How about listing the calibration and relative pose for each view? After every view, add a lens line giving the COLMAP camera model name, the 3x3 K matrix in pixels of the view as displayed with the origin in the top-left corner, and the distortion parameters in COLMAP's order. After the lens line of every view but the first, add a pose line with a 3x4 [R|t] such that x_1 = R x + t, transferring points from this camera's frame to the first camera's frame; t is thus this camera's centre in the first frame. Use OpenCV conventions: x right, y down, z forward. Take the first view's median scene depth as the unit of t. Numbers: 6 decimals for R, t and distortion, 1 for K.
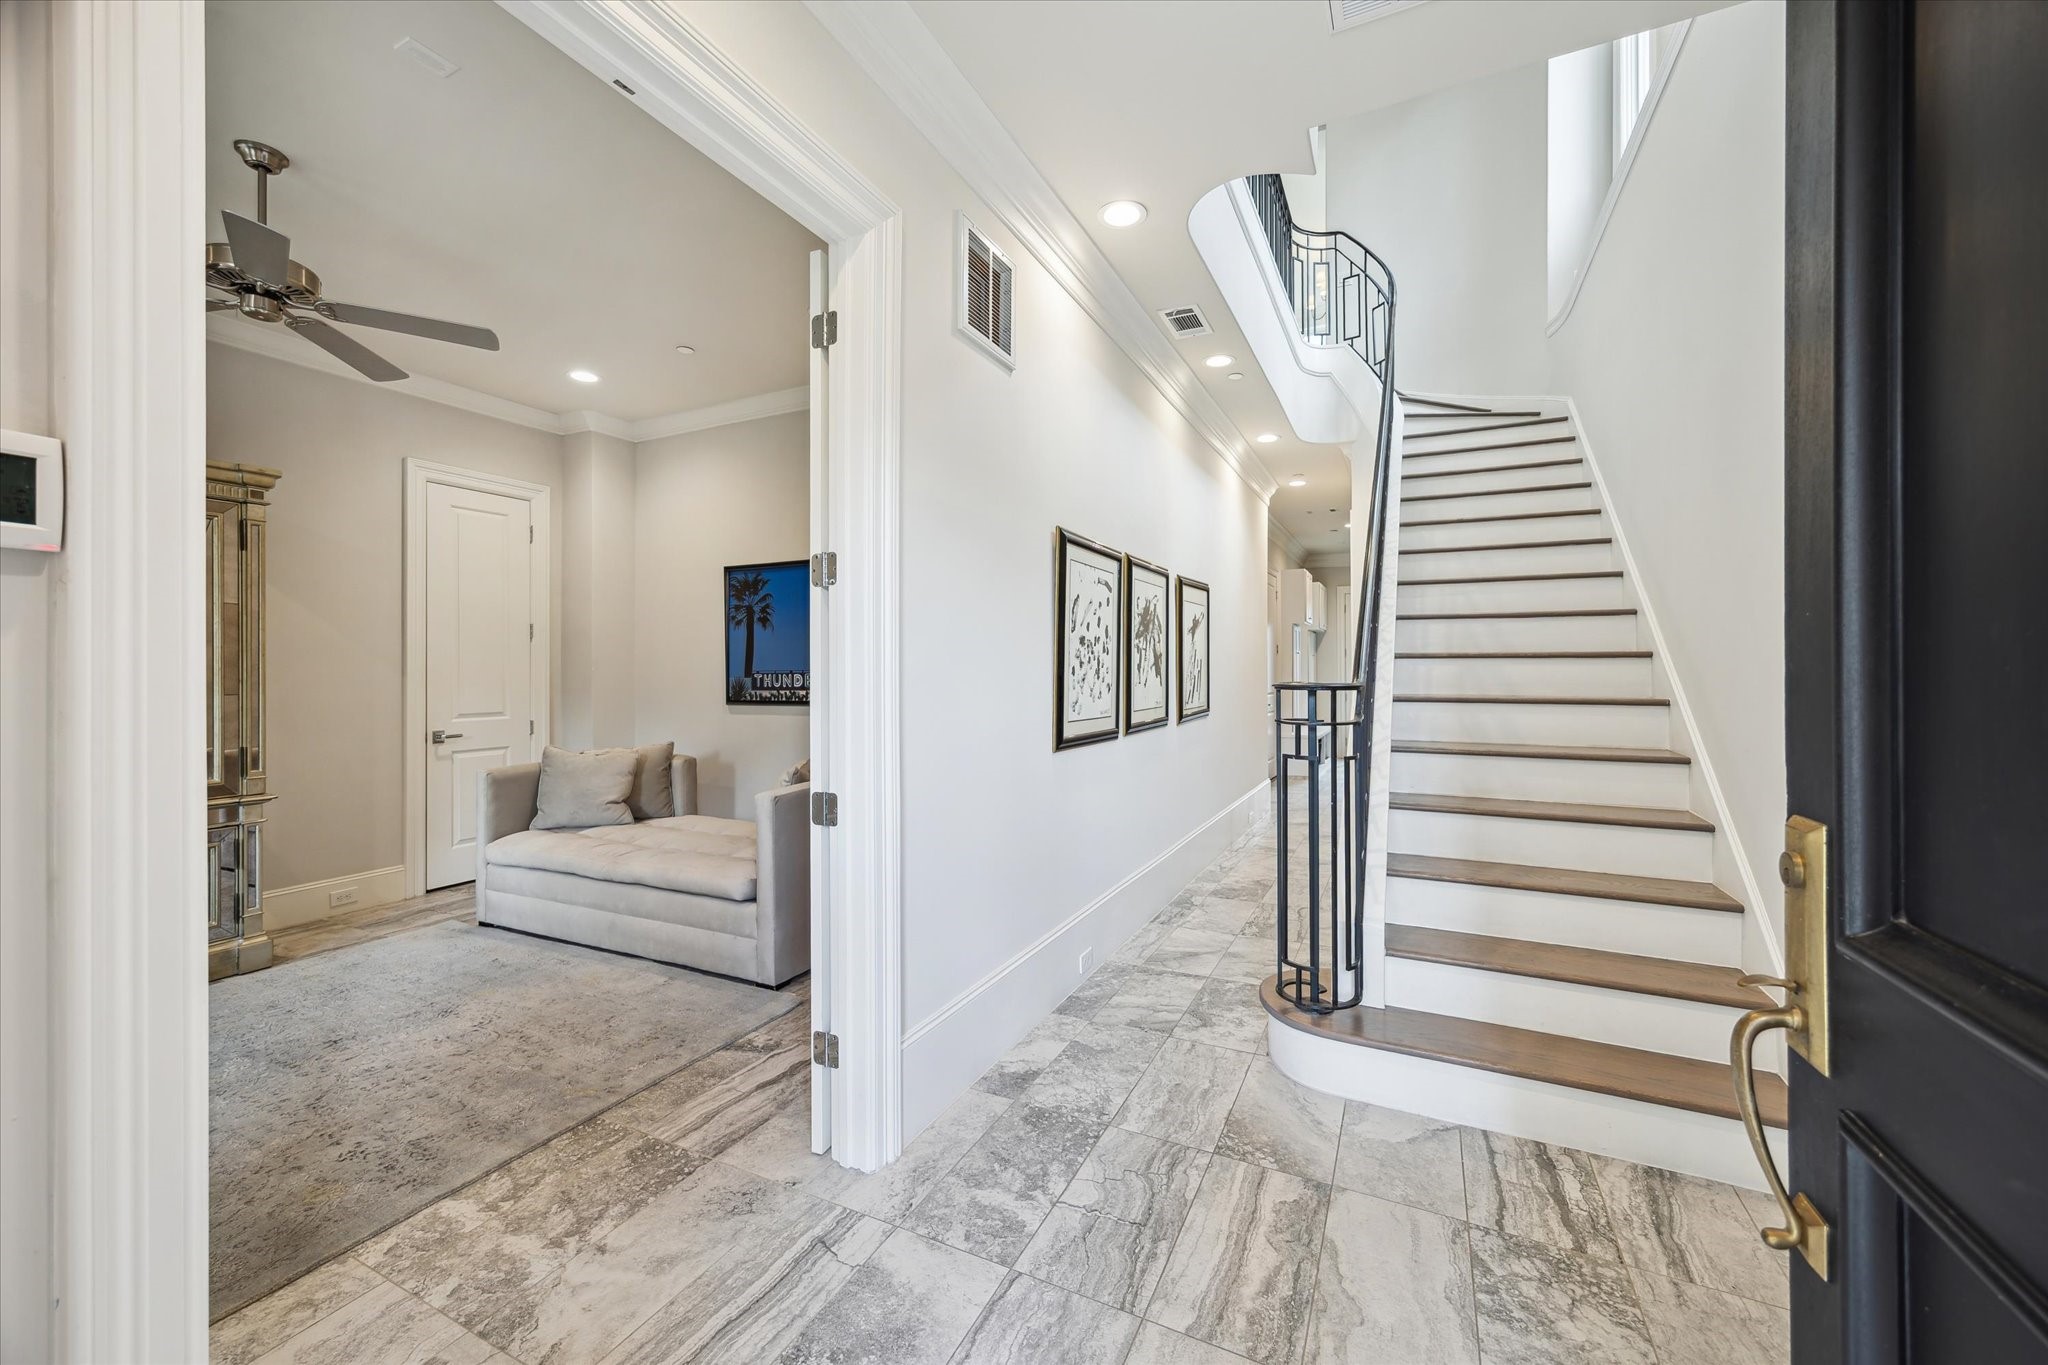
lens RADIAL K [[800.6, 0, 1023.3], [0, 800.6, 666.9], [0, 0, 1]] dist [0.010578, 0.000403]
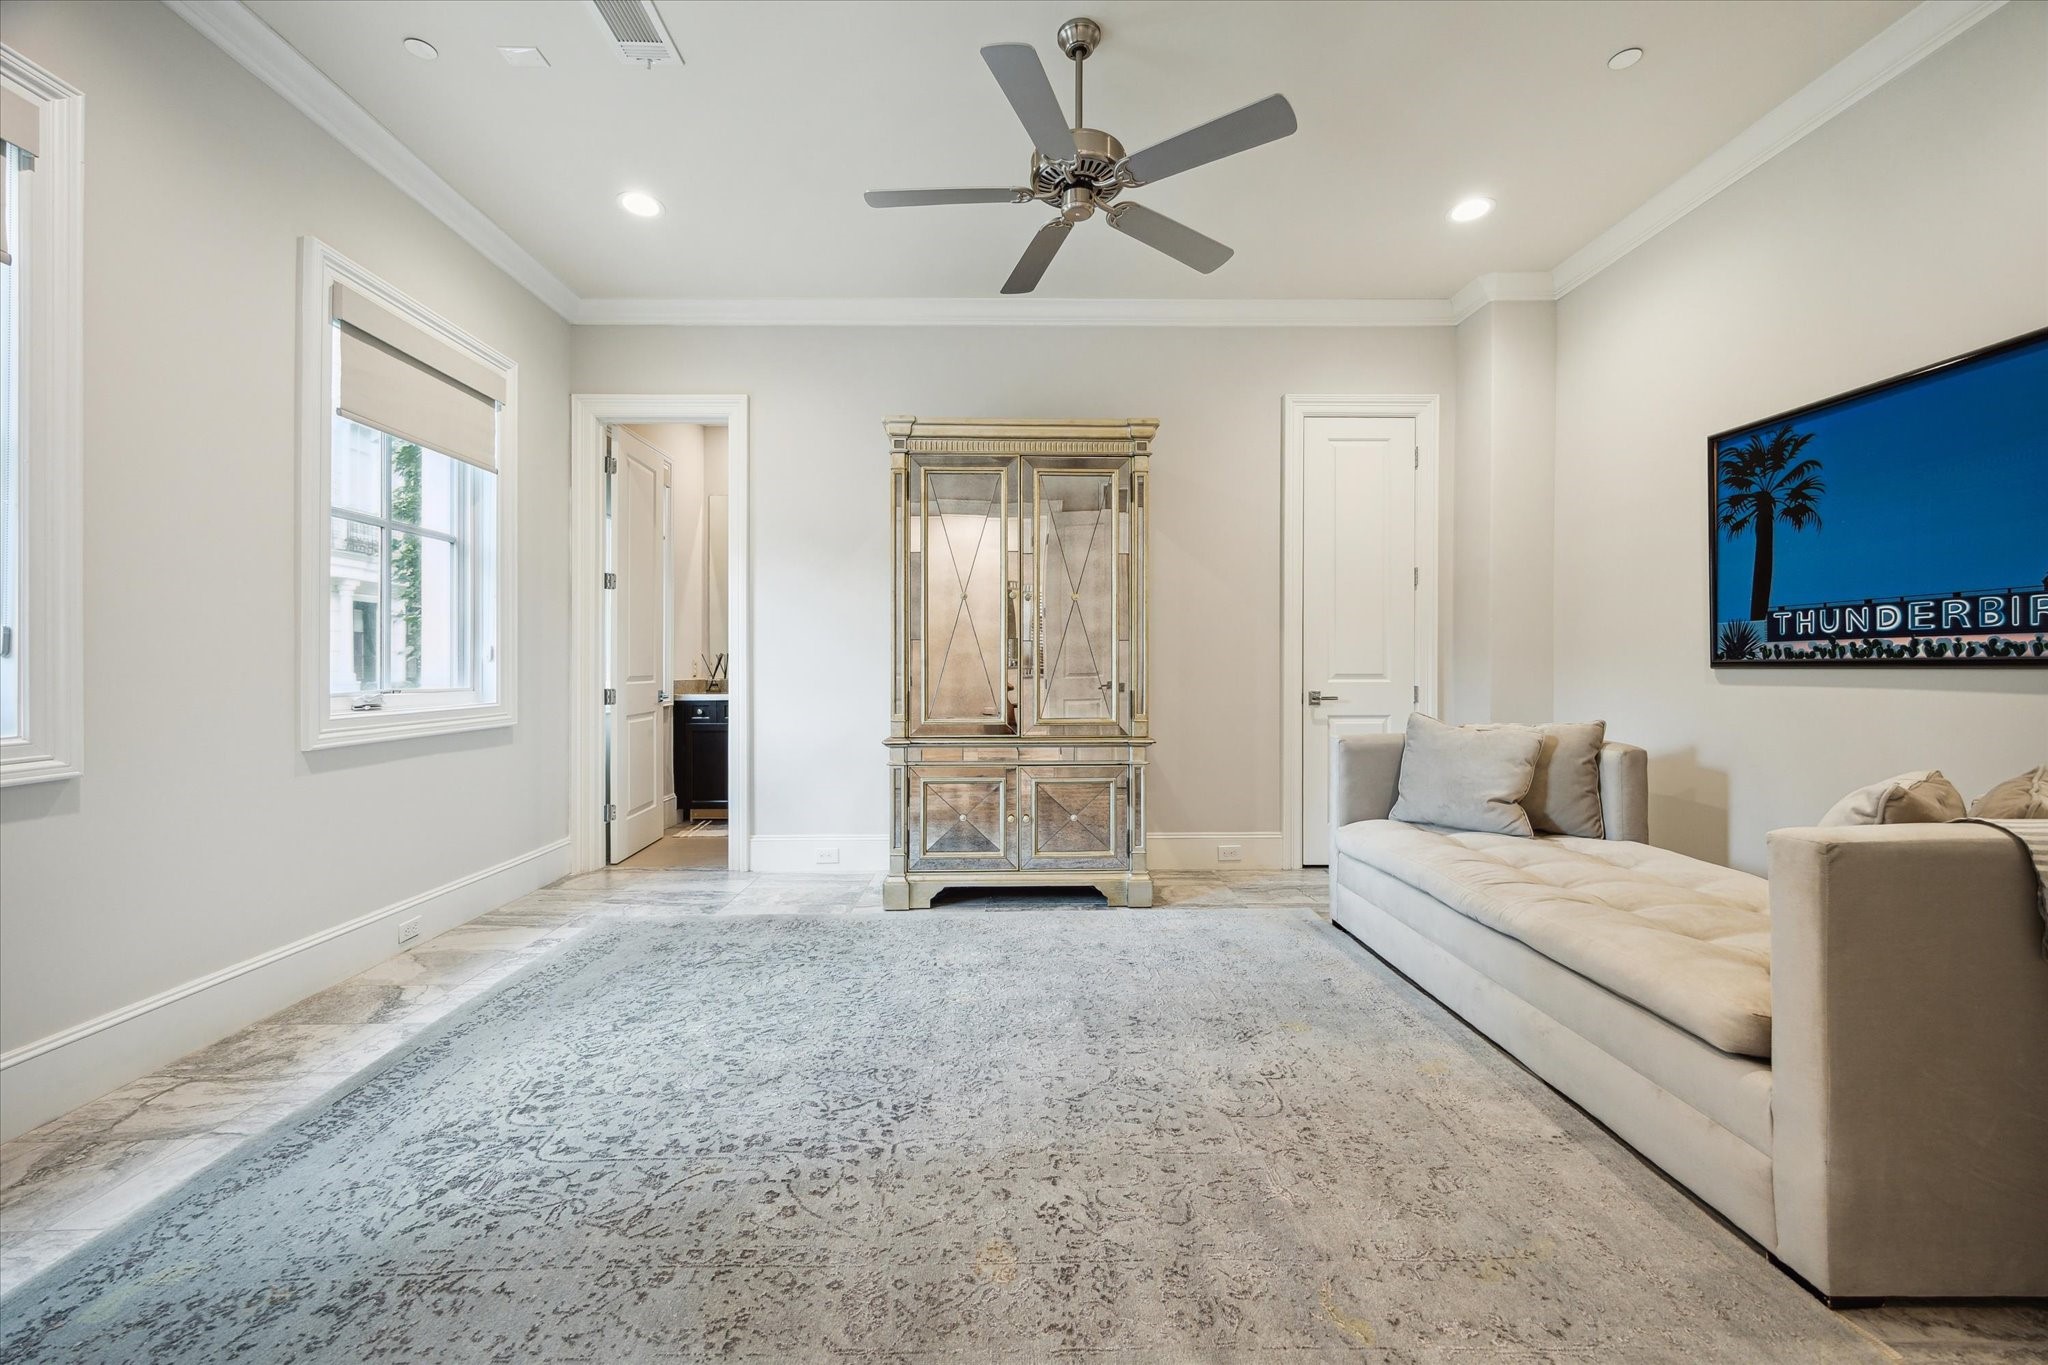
lens RADIAL K [[800.6, 0, 1015.3], [0, 800.6, 662.0], [0, 0, 1]] dist [0.010578, 0.000403]
pose [[0.467467, 0.003331, -0.884004, -0.102861], [0.000016, 0.999993, 0.003777, 0.049859], [0.884010, -0.001780, 0.467464, 0.327603]]
